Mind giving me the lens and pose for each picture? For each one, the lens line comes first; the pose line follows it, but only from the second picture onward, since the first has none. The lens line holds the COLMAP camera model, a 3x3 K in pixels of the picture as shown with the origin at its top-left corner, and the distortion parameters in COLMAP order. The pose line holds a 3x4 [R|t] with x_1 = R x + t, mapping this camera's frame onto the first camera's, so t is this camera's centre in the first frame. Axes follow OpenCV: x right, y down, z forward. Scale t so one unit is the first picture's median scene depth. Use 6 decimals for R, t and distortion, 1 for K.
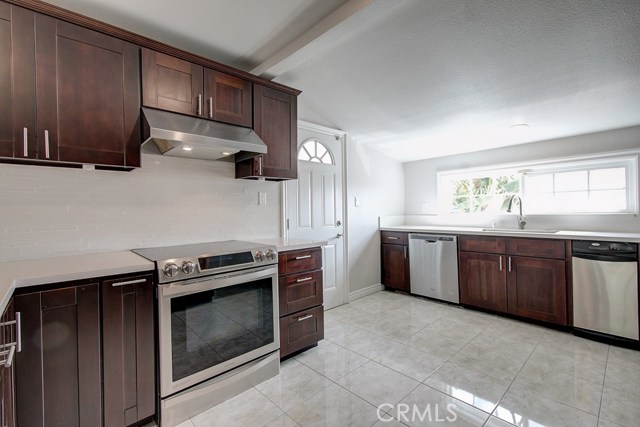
lens RADIAL K [[289.7, 0, 318.0], [0, 289.7, 211.9], [0, 0, 1]] dist [0.004699, 0.000489]
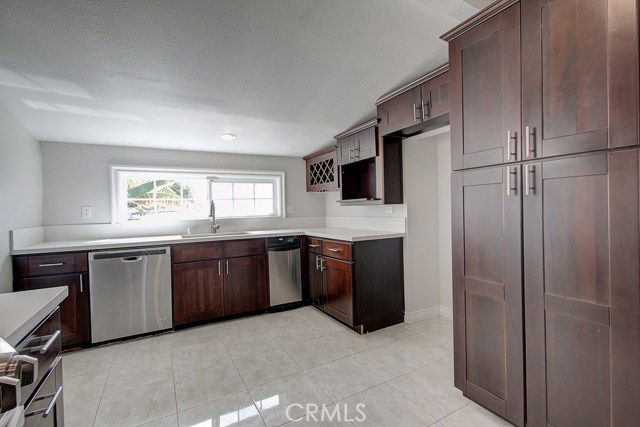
lens RADIAL K [[289.7, 0, 318.9], [0, 289.7, 210.4], [0, 0, 1]] dist [0.004699, 0.000489]
pose [[0.232659, 0.005844, 0.972541, -0.246131], [0.026219, 0.999581, -0.012278, 0.000718], [-0.972205, 0.028355, 0.232408, 0.419249]]
